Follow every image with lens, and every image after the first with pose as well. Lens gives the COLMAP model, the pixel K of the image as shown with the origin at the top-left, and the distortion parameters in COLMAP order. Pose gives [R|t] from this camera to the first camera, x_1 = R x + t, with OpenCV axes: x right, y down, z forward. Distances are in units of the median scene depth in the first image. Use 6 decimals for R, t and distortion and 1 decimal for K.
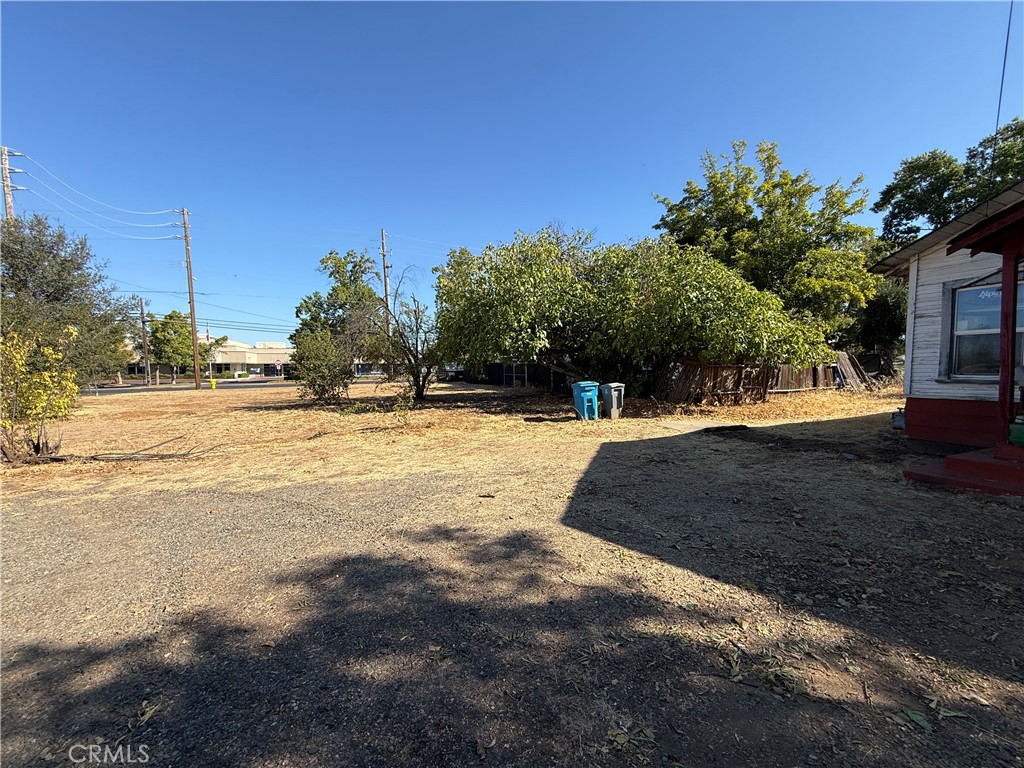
lens RADIAL K [[410.1, 0, 509.7], [0, 410.1, 382.4], [0, 0, 1]] dist [0.006330, 0.000172]
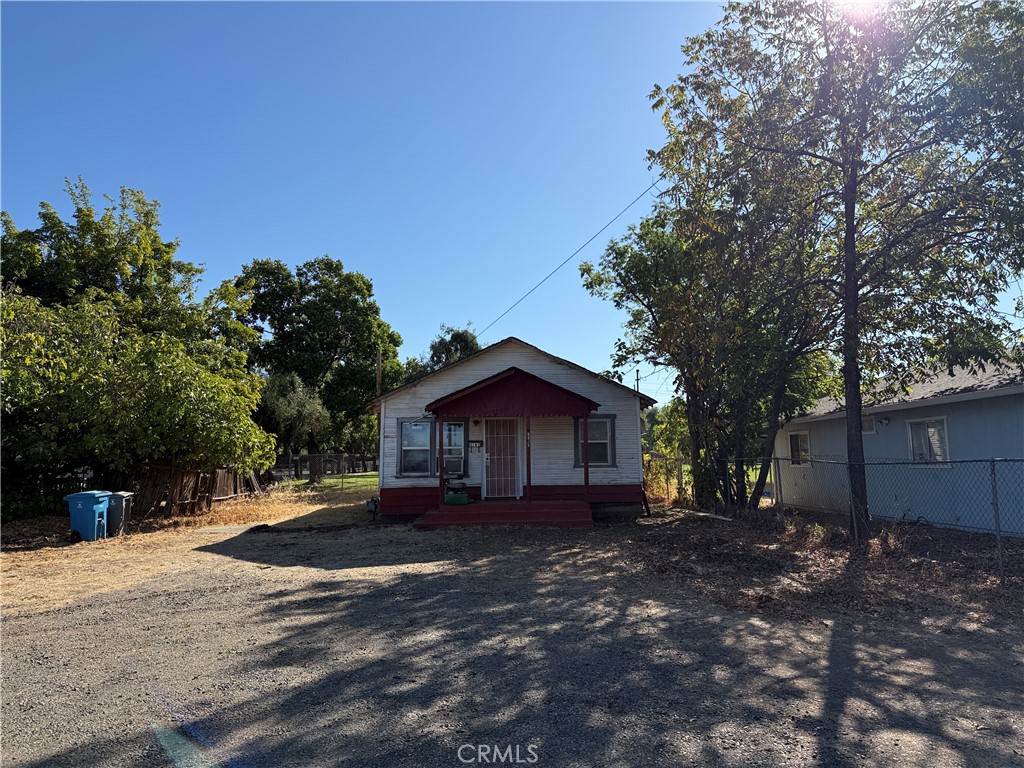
lens RADIAL K [[717.7, 0, 521.0], [0, 717.7, 386.3], [0, 0, 1]] dist [0.110601, -0.129703]
pose [[0.334073, 0.108078, 0.936330, -0.891171], [0.047951, 0.990169, -0.131401, 0.023734], [-0.941327, 0.088796, 0.325606, -0.252090]]
